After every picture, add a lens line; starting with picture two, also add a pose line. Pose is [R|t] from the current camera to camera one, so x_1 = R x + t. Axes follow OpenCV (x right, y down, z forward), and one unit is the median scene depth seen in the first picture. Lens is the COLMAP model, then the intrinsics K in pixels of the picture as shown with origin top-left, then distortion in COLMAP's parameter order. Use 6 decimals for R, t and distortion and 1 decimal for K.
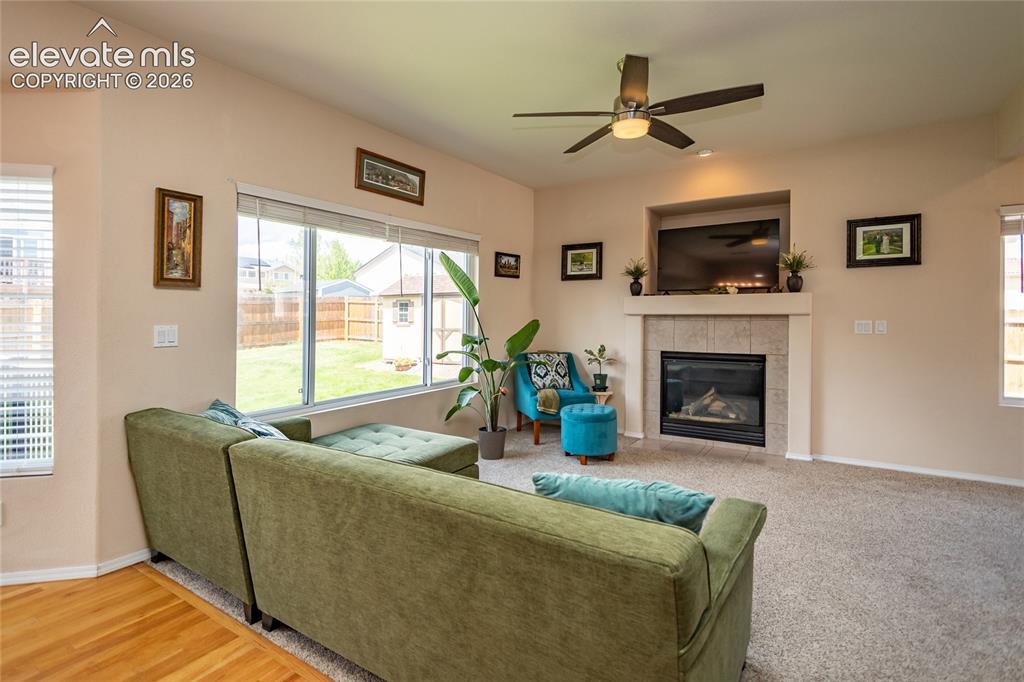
lens RADIAL K [[495.7, 0, 505.1], [0, 495.7, 313.3], [0, 0, 1]] dist [0.001632, 0.000004]
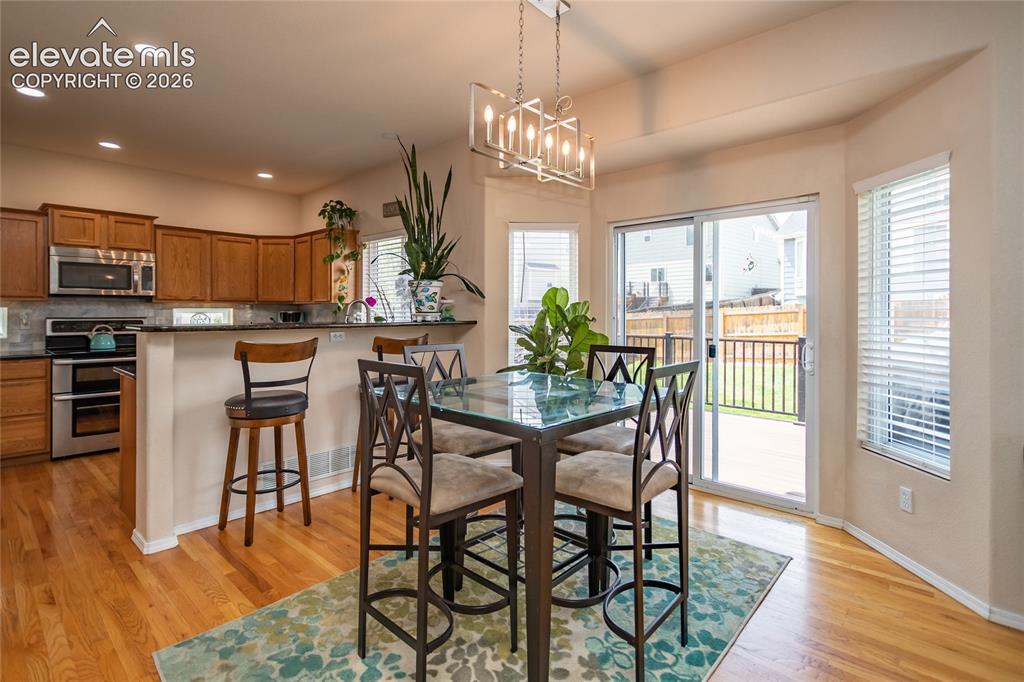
lens RADIAL K [[495.7, 0, 505.1], [0, 495.7, 313.3], [0, 0, 1]] dist [0.001632, 0.000004]
pose [[-0.166610, 0.004163, -0.986014, 0.064576], [0.000318, 0.999991, 0.004168, 0.002302], [0.986023, 0.000381, -0.166610, 0.147314]]
